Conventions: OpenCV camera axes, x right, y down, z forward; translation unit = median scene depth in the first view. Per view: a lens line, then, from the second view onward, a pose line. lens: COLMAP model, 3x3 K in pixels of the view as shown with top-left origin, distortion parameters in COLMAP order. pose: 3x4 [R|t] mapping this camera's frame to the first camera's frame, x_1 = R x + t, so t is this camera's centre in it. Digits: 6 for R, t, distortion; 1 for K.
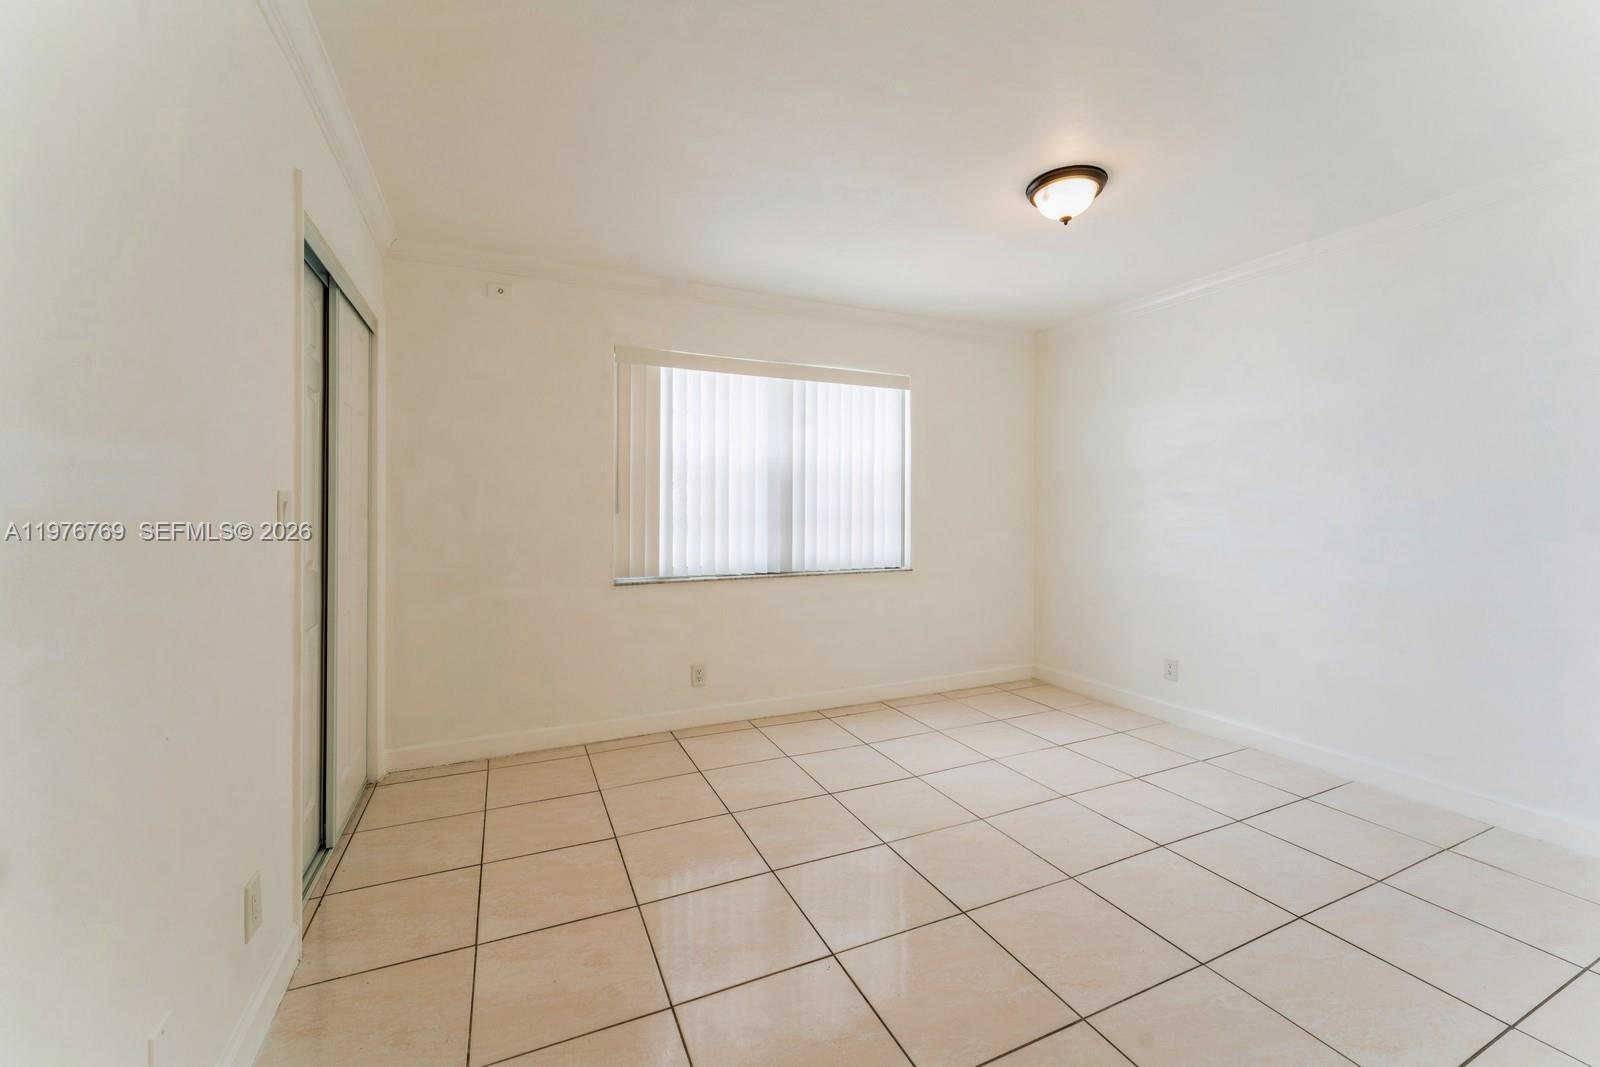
lens RADIAL K [[655.7, 0, 800.5], [0, 655.7, 513.0], [0, 0, 1]] dist [-0.000699, 0.000082]
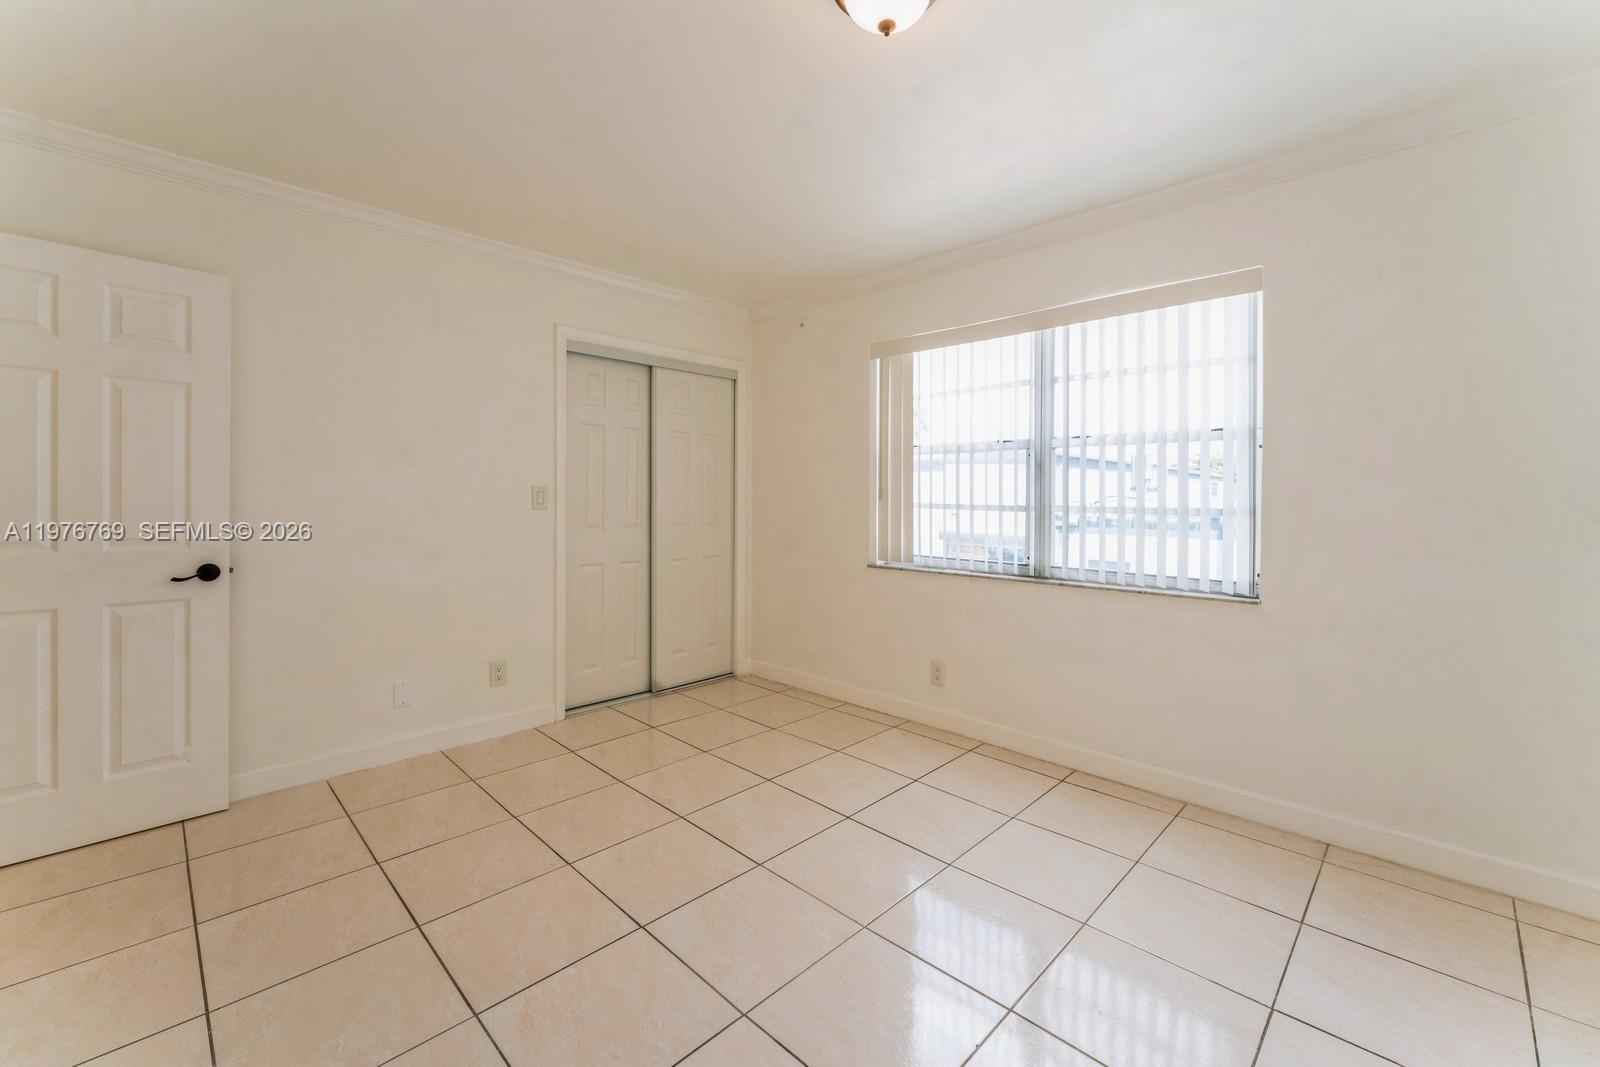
lens RADIAL K [[656.9, 0, 799.3], [0, 656.9, 499.1], [0, 0, 1]] dist [-0.002823, -0.000018]
pose [[0.358433, 0.008181, -0.933520, 0.645428], [-0.011934, 0.999920, 0.004180, -0.002303], [0.933479, 0.009643, 0.358502, 0.477752]]
